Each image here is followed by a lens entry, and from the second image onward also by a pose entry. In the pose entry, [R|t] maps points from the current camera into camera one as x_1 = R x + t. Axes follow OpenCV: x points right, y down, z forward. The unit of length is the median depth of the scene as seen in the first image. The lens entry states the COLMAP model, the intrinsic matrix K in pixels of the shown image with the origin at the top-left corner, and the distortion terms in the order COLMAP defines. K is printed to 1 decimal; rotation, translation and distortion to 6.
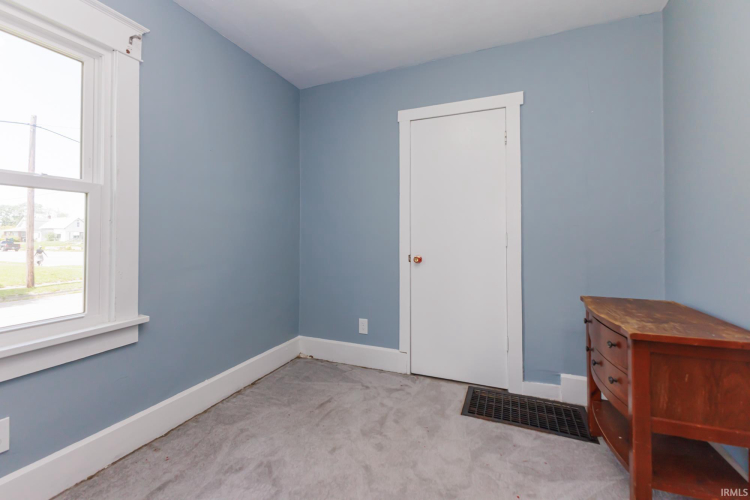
lens RADIAL K [[333.8, 0, 368.0], [0, 333.8, 247.0], [0, 0, 1]] dist [0.002074, 0.000115]
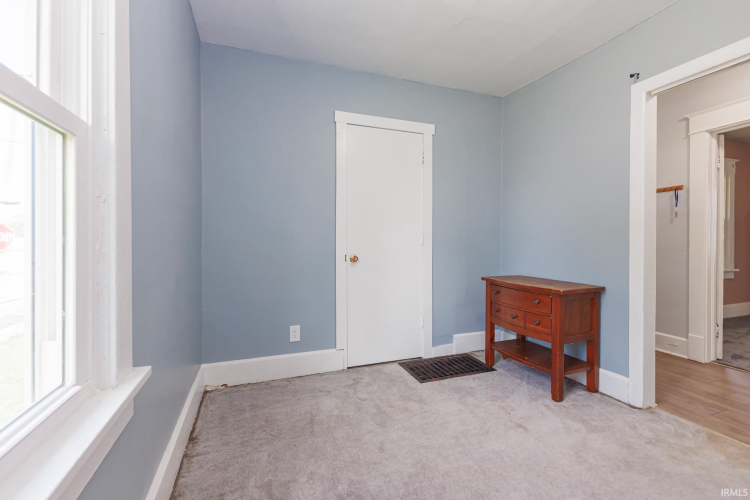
lens RADIAL K [[320.6, 0, 375.9], [0, 320.6, 261.8], [0, 0, 1]] dist [-0.000160, -0.000174]
pose [[0.720456, -0.043436, 0.692139, -0.550109], [0.023539, 0.998993, 0.038191, 0.010795], [-0.693101, -0.011222, 0.720753, 0.242876]]
